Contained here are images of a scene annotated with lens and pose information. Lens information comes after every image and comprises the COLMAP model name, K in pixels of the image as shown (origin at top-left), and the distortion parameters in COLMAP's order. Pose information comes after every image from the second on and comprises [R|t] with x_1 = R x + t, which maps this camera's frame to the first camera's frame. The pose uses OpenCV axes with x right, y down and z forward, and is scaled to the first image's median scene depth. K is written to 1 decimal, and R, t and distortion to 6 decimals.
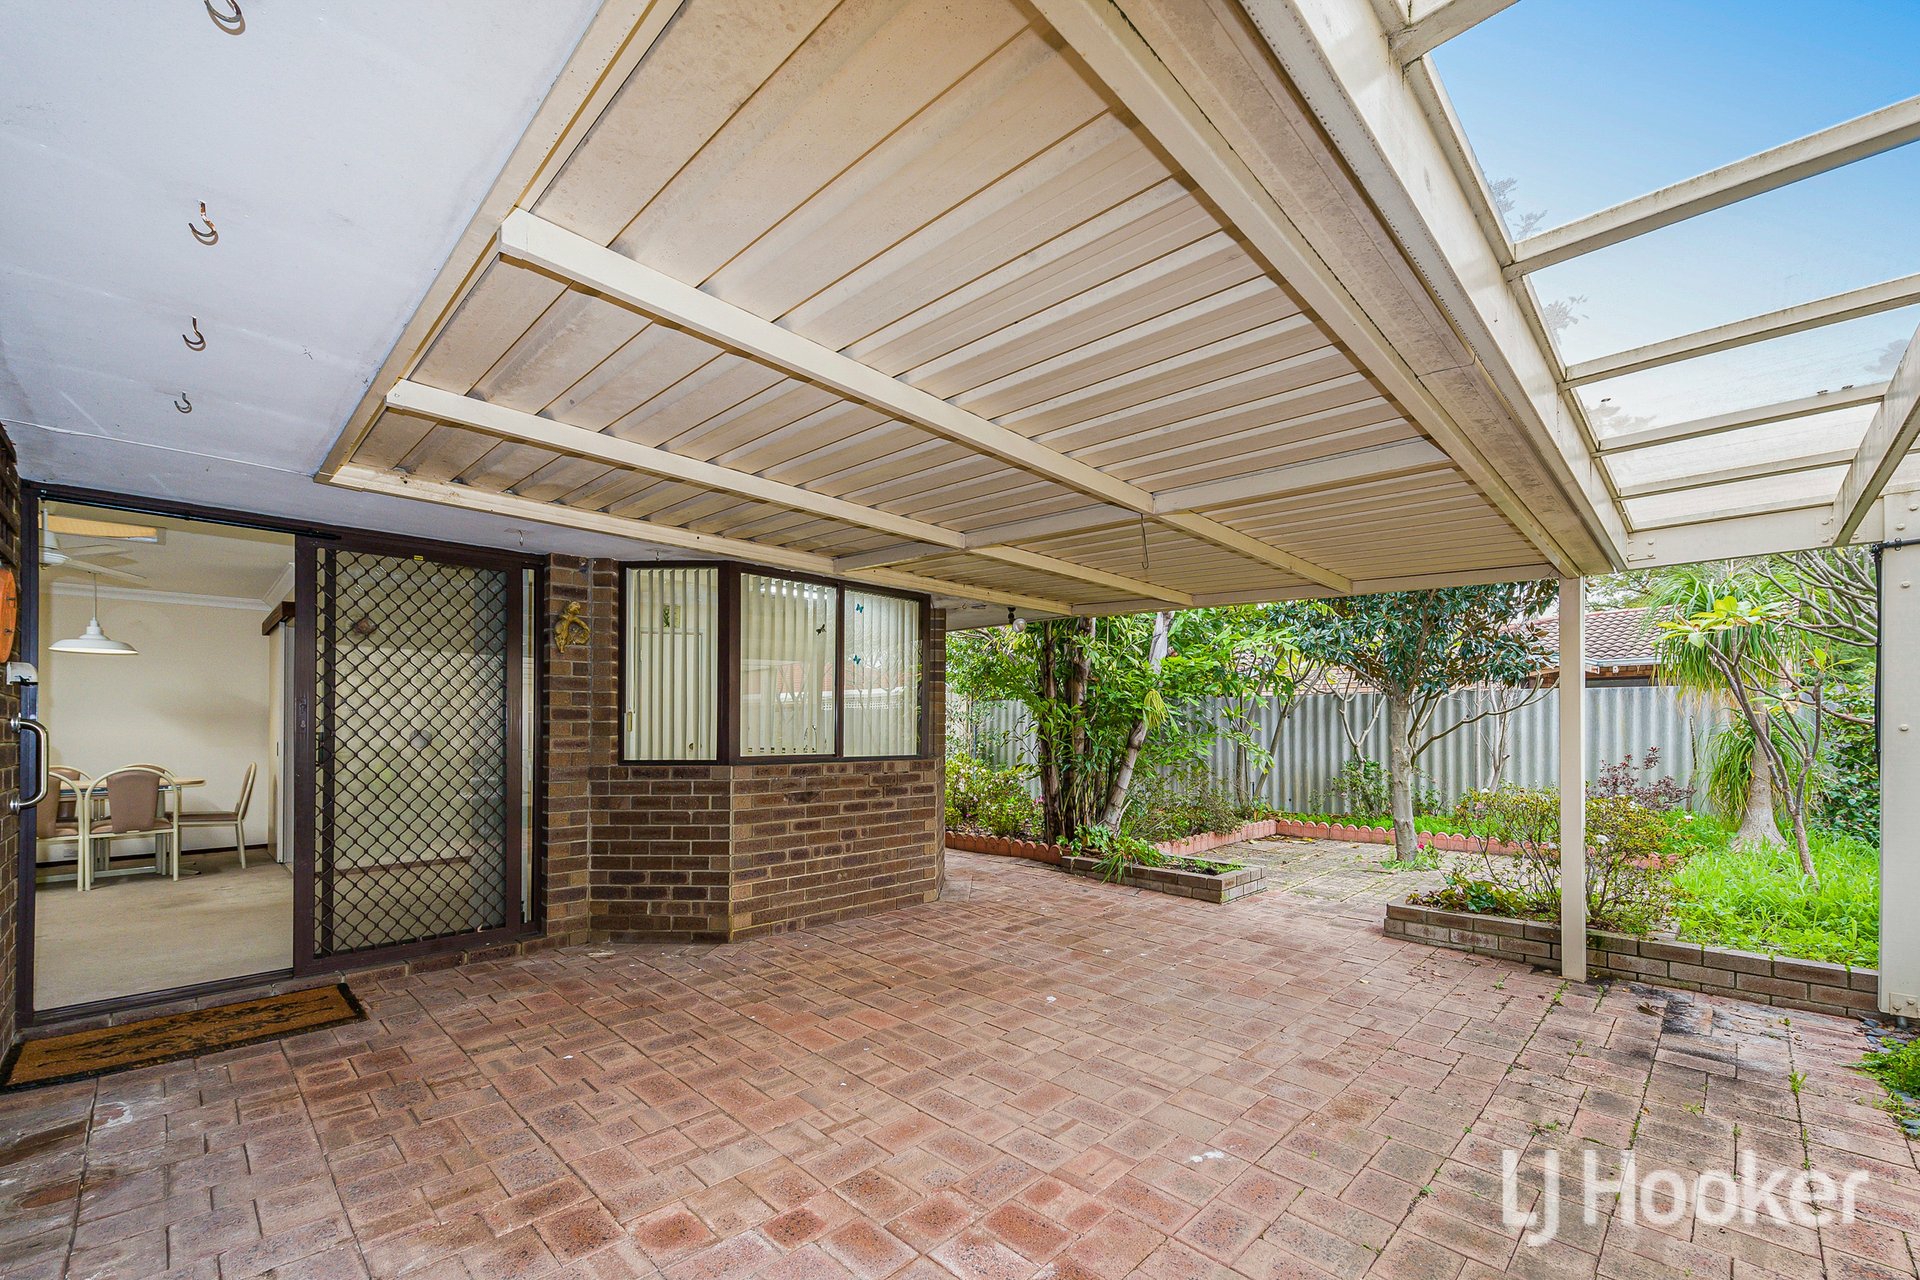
lens RADIAL K [[762.5, 0, 1009.9], [0, 762.5, 723.0], [0, 0, 1]] dist [0.011646, -0.003476]
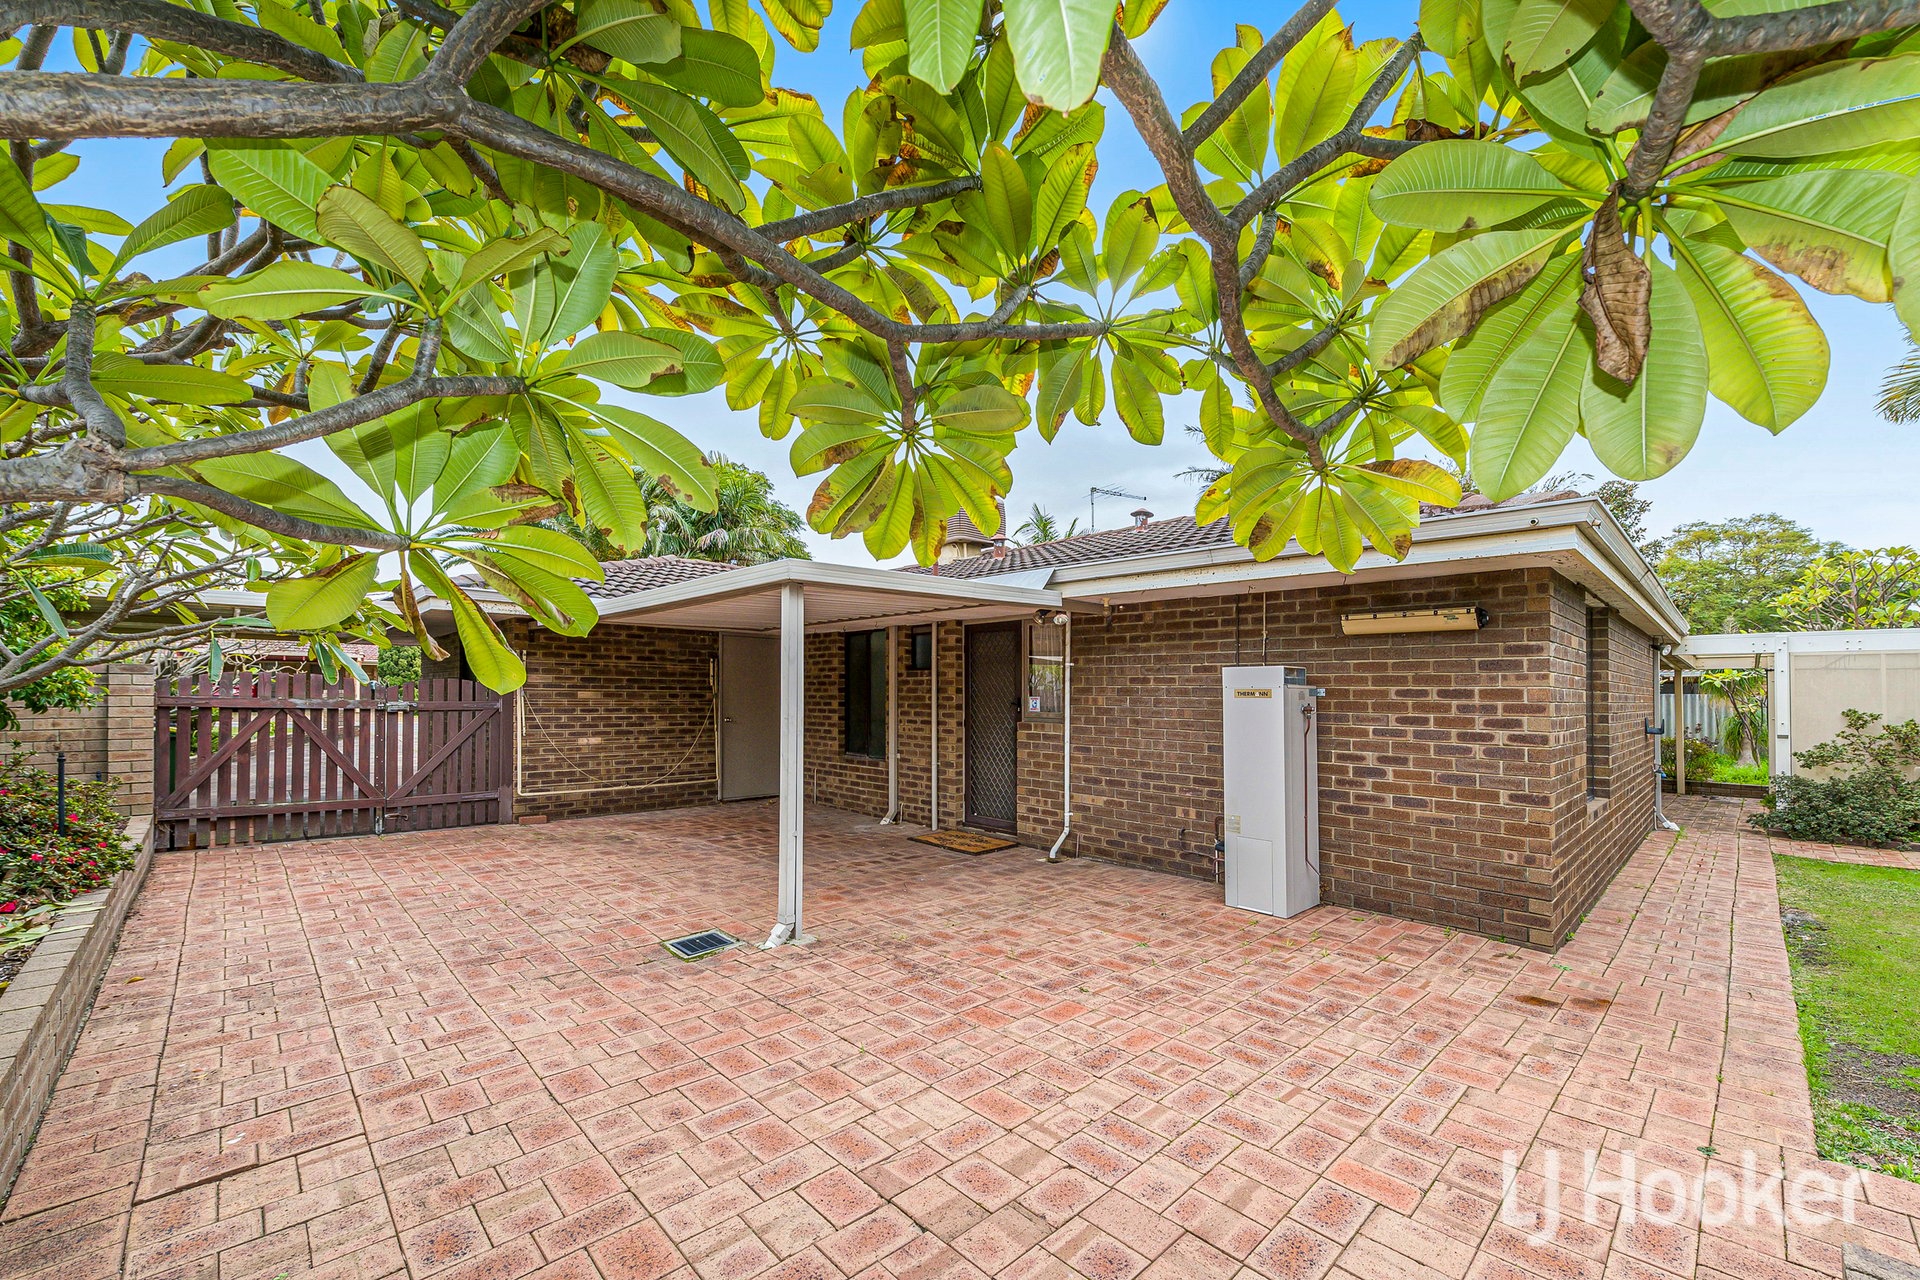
lens RADIAL K [[762.5, 0, 994.4], [0, 762.5, 690.3], [0, 0, 1]] dist [0.011646, -0.003476]
pose [[0.999459, 0.001582, -0.032845, -1.599711], [-0.001964, 0.999931, -0.011589, -0.050114], [0.032824, 0.011647, 0.999393, -1.833989]]
